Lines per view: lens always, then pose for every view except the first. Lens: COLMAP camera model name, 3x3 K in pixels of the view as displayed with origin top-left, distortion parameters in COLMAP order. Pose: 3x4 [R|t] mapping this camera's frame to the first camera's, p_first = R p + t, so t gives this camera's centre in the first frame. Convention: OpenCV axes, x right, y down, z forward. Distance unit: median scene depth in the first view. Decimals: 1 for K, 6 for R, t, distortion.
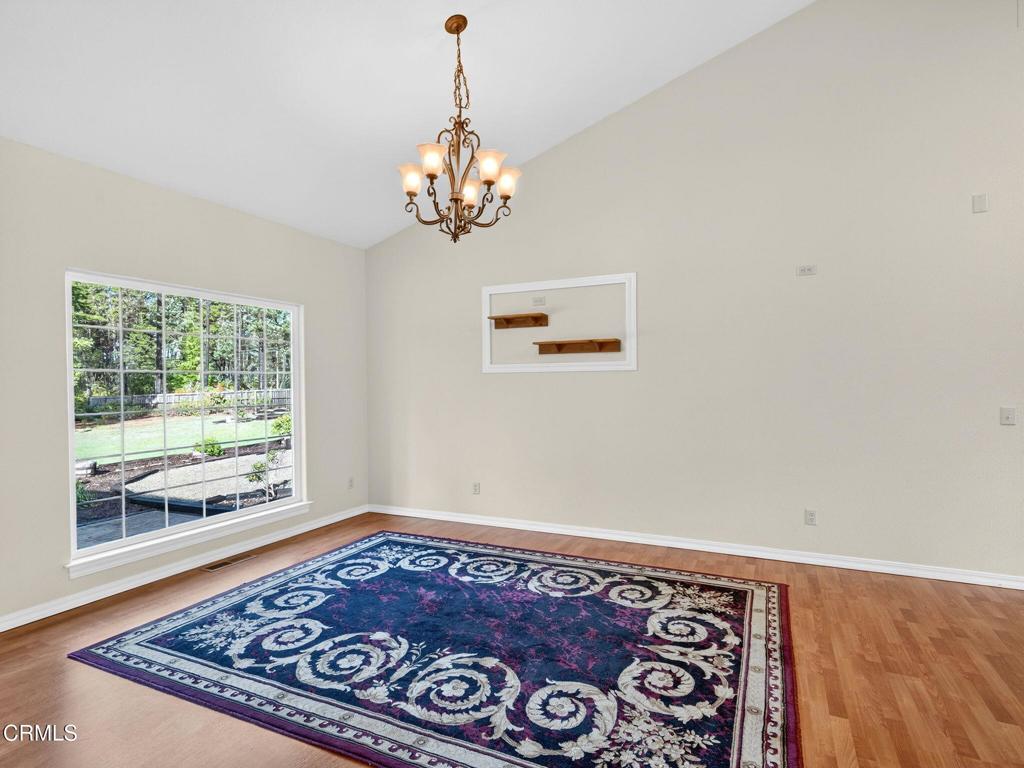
lens RADIAL K [[528.8, 0, 516.6], [0, 528.8, 386.0], [0, 0, 1]] dist [0.002306, 0.000291]
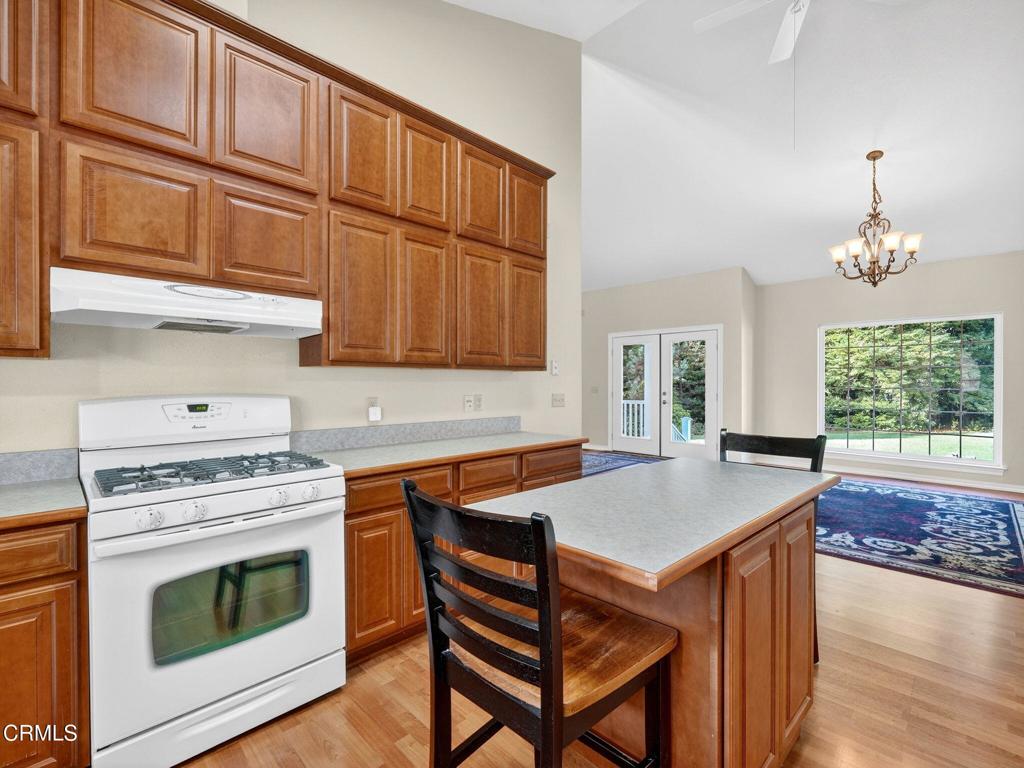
lens RADIAL K [[481.3, 0, 509.4], [0, 481.3, 385.4], [0, 0, 1]] dist [0.001475, 0.000213]
pose [[-0.353309, 0.011877, -0.935431, 1.218813], [-0.007831, 0.999847, 0.015652, 0.015682], [0.935474, 0.012855, -0.353162, 0.334120]]
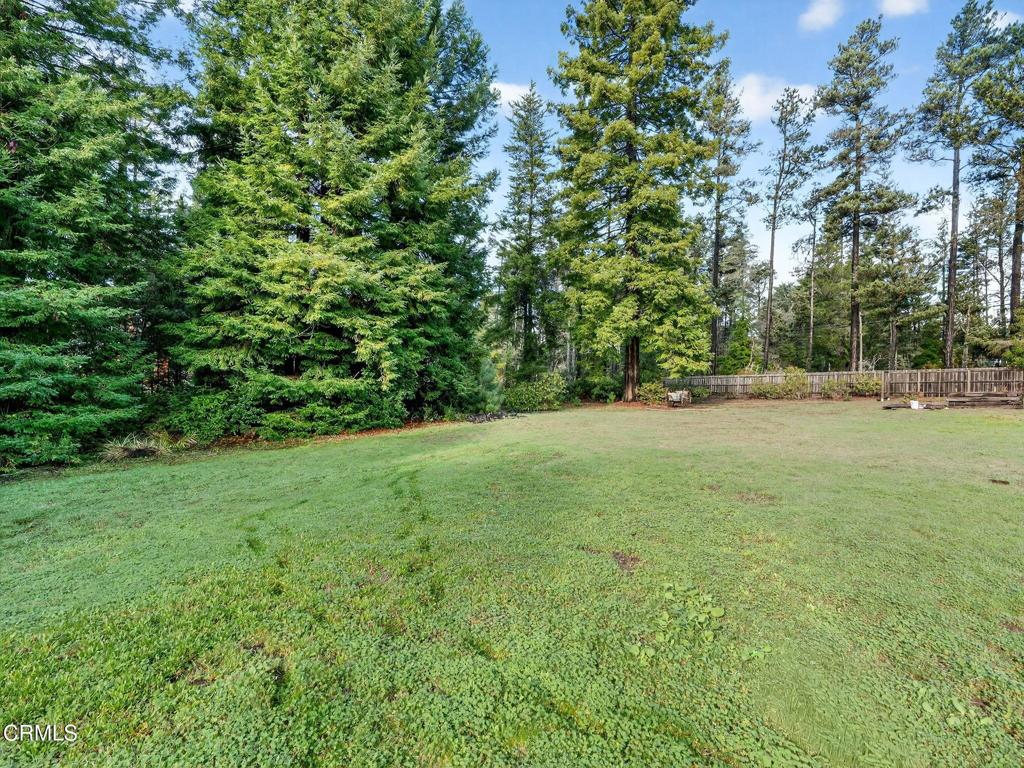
lens RADIAL K [[528.8, 0, 516.1], [0, 528.8, 384.0], [0, 0, 1]] dist [0.002306, 0.000291]
pose [[0.746286, 0.022860, -0.665233, -3.530572], [-0.019362, 0.999733, 0.012633, 0.285983], [0.665344, 0.003452, 0.746529, 0.732944]]
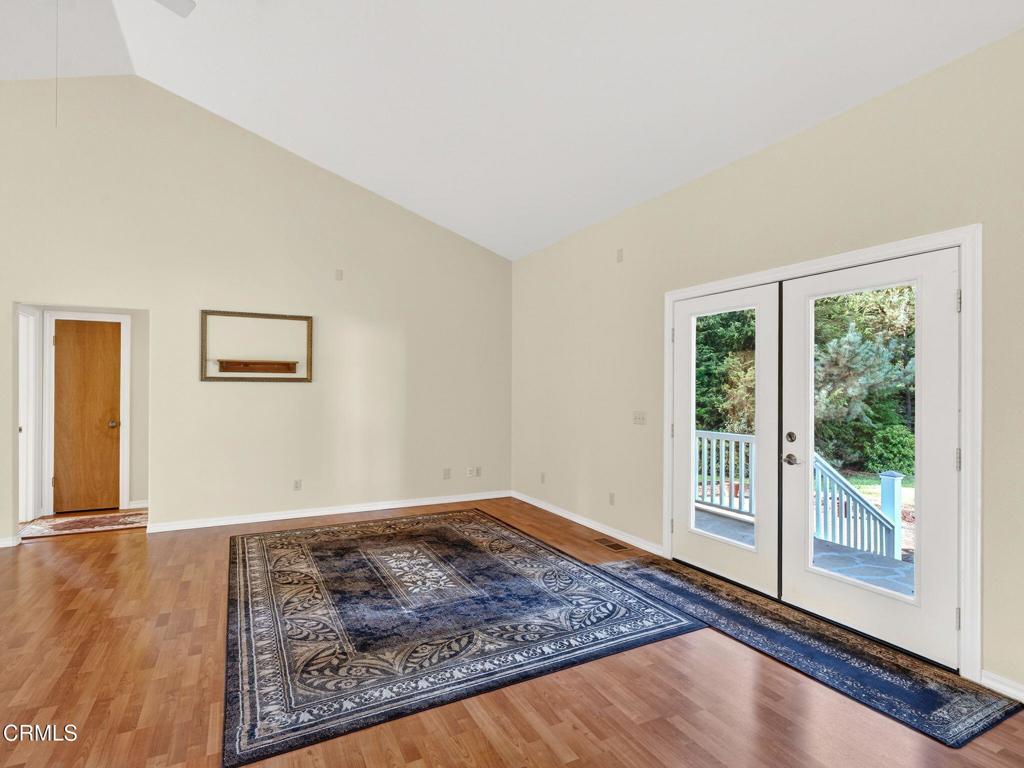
lens RADIAL K [[528.8, 0, 505.1], [0, 528.8, 386.3], [0, 0, 1]] dist [0.002306, 0.000291]
pose [[-0.629682, -0.000022, -0.776853, 0.163288], [-0.007495, 0.999954, 0.006046, -0.001953], [0.776817, 0.009630, -0.629653, 0.398027]]
